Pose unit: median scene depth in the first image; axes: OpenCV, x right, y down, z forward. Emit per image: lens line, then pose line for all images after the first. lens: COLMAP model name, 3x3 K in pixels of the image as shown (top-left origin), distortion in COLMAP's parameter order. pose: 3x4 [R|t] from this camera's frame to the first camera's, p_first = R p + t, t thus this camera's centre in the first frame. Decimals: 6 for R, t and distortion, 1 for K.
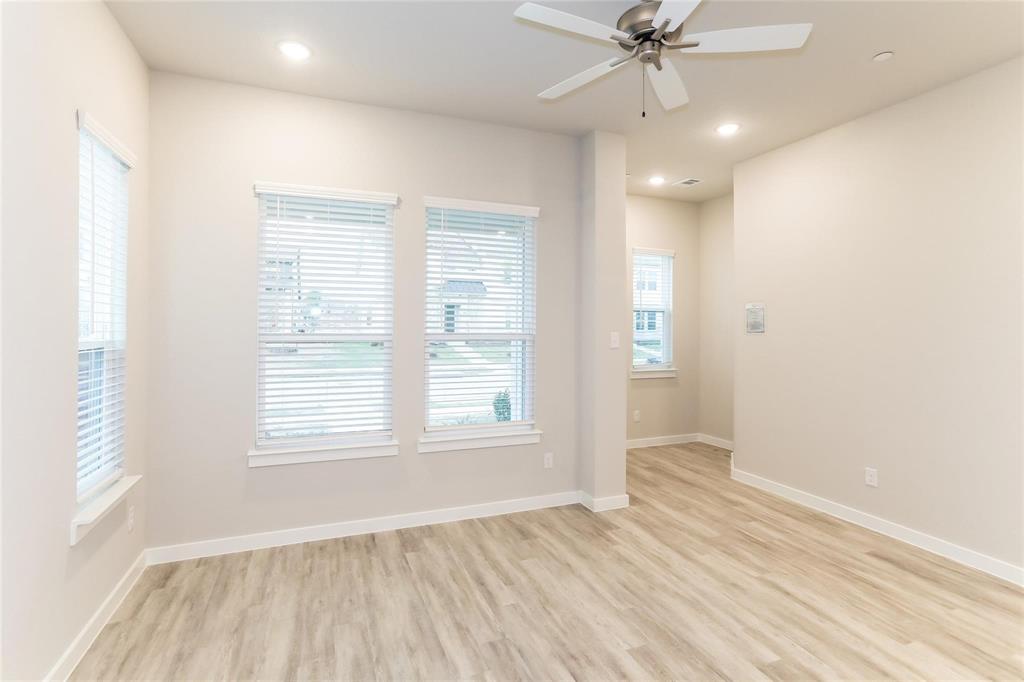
lens RADIAL K [[505.7, 0, 513.0], [0, 505.7, 332.1], [0, 0, 1]] dist [-0.013420, 0.007610]
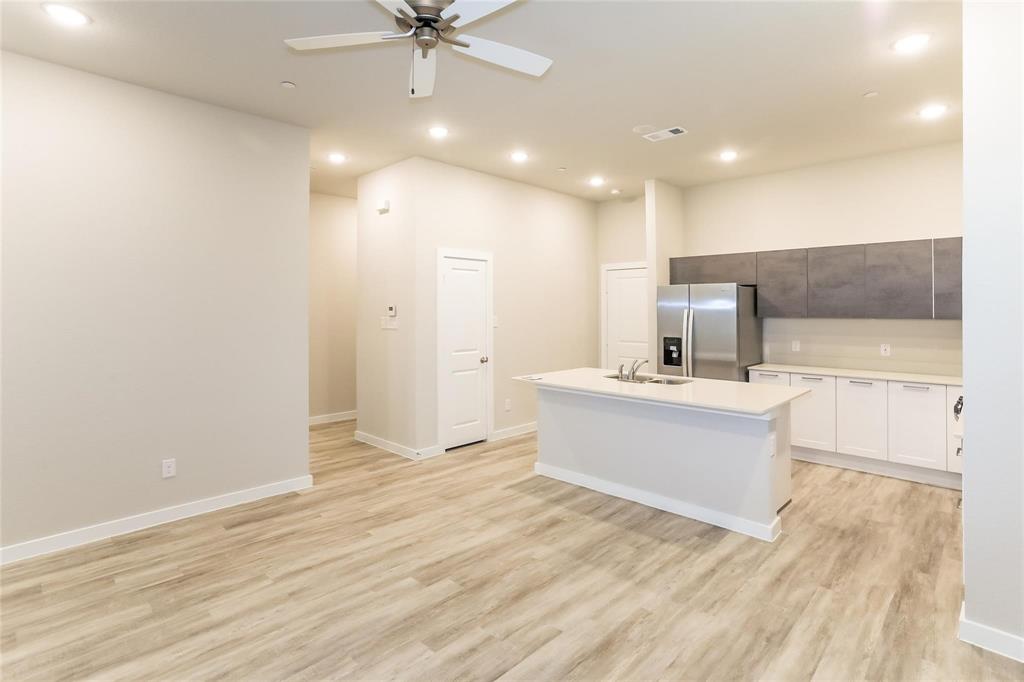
lens RADIAL K [[505.7, 0, 508.9], [0, 505.7, 302.7], [0, 0, 1]] dist [-0.013420, 0.007610]
pose [[-0.396702, 0.004887, 0.917934, -0.516883], [0.016137, 0.999868, 0.001650, -0.029309], [-0.917806, 0.015467, -0.396729, 0.885892]]
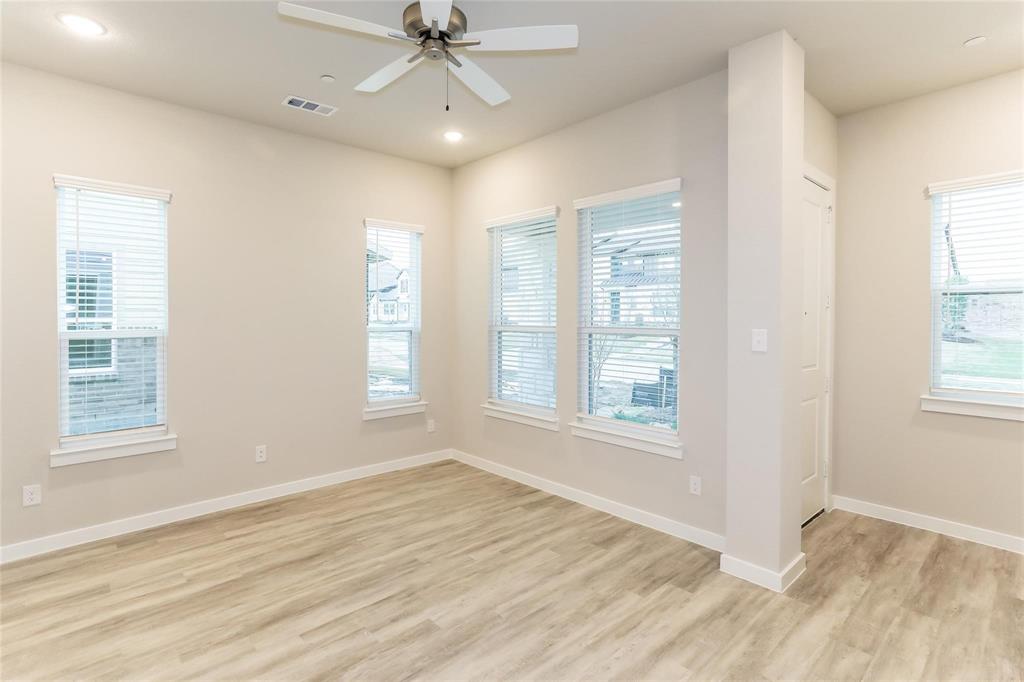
lens RADIAL K [[505.7, 0, 511.9], [0, 505.7, 337.1], [0, 0, 1]] dist [-0.013420, 0.007610]
pose [[0.340691, 0.030145, -0.939692, 0.916150], [-0.011568, 0.999545, 0.027871, -0.004177], [0.940104, 0.001375, 0.340885, 0.568140]]
